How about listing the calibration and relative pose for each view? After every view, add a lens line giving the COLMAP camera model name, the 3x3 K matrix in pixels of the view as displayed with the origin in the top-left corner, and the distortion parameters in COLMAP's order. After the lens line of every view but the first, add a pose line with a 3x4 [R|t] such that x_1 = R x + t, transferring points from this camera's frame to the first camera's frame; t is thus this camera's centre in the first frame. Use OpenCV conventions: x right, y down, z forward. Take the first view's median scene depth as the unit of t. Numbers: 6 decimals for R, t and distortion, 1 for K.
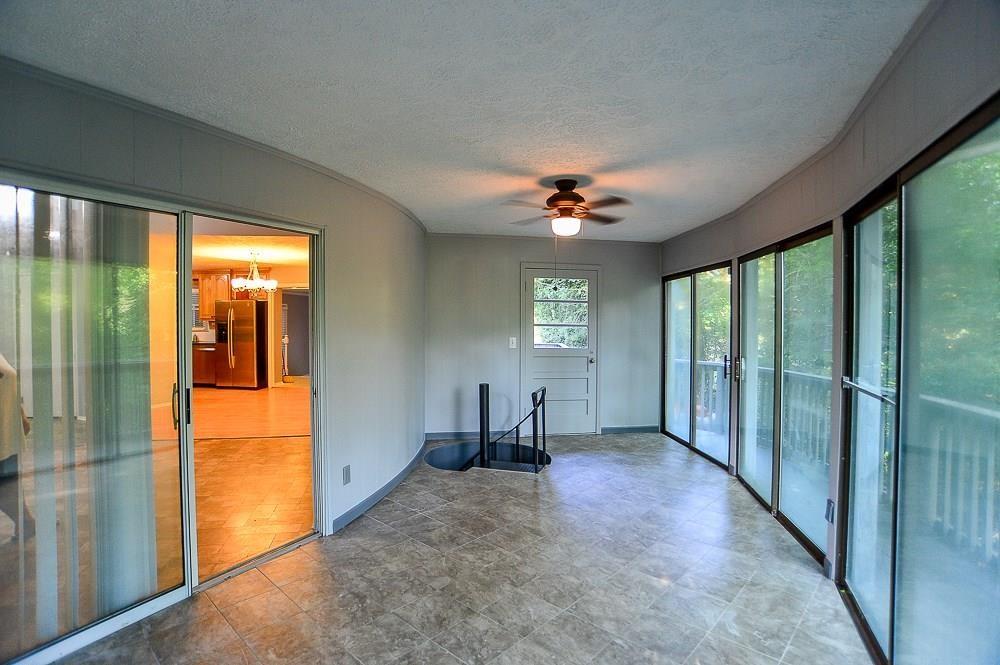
lens RADIAL K [[505.4, 0, 497.1], [0, 505.4, 323.1], [0, 0, 1]] dist [-0.042804, 0.005092]
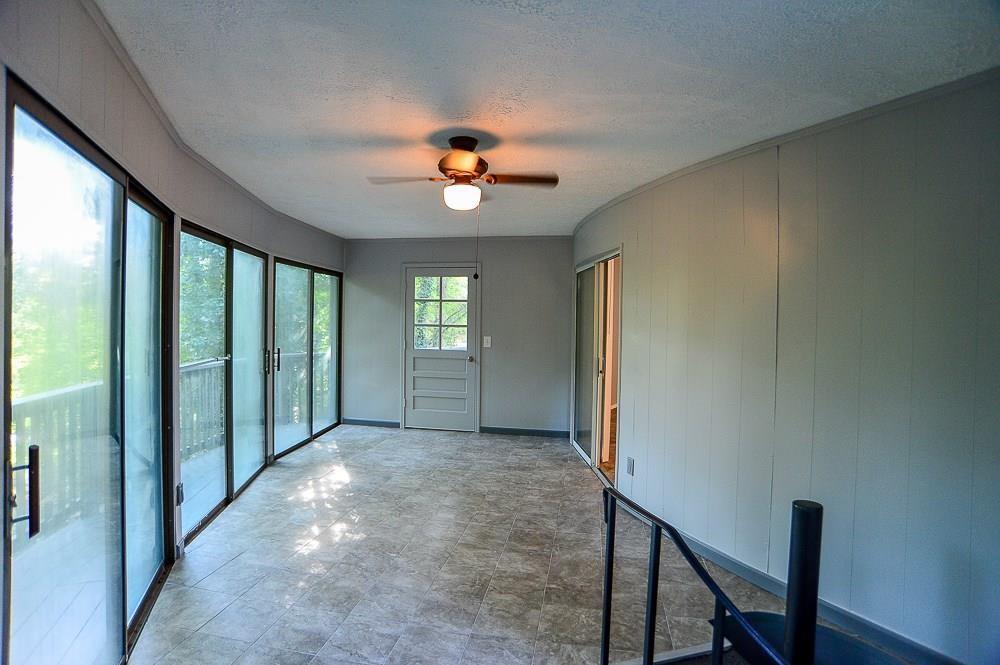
lens RADIAL K [[505.4, 0, 489.7], [0, 505.4, 329.3], [0, 0, 1]] dist [-0.042804, 0.005092]
pose [[-0.850429, -0.008242, -0.526026, 0.489724], [-0.025034, 0.999379, 0.024813, -0.008453], [0.525495, 0.034270, -0.850106, 1.632982]]
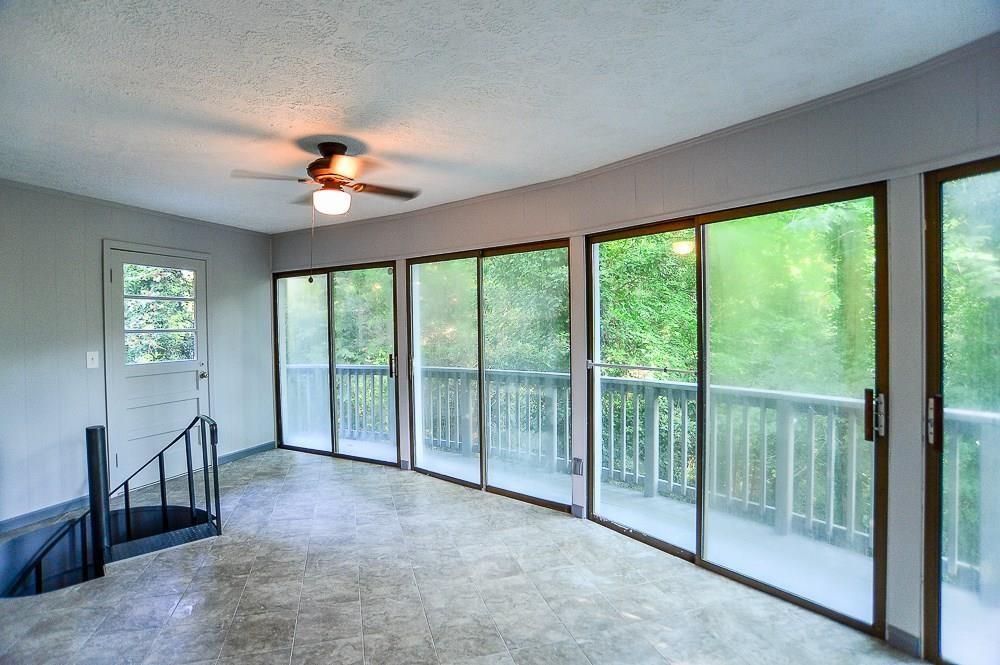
lens RADIAL K [[505.4, 0, 485.0], [0, 505.4, 334.6], [0, 0, 1]] dist [-0.042804, 0.005092]
pose [[0.520085, -0.033692, 0.853450, -0.400015], [0.020510, 0.999426, 0.026956, 0.000371], [-0.853868, 0.003484, 0.520477, 0.383995]]
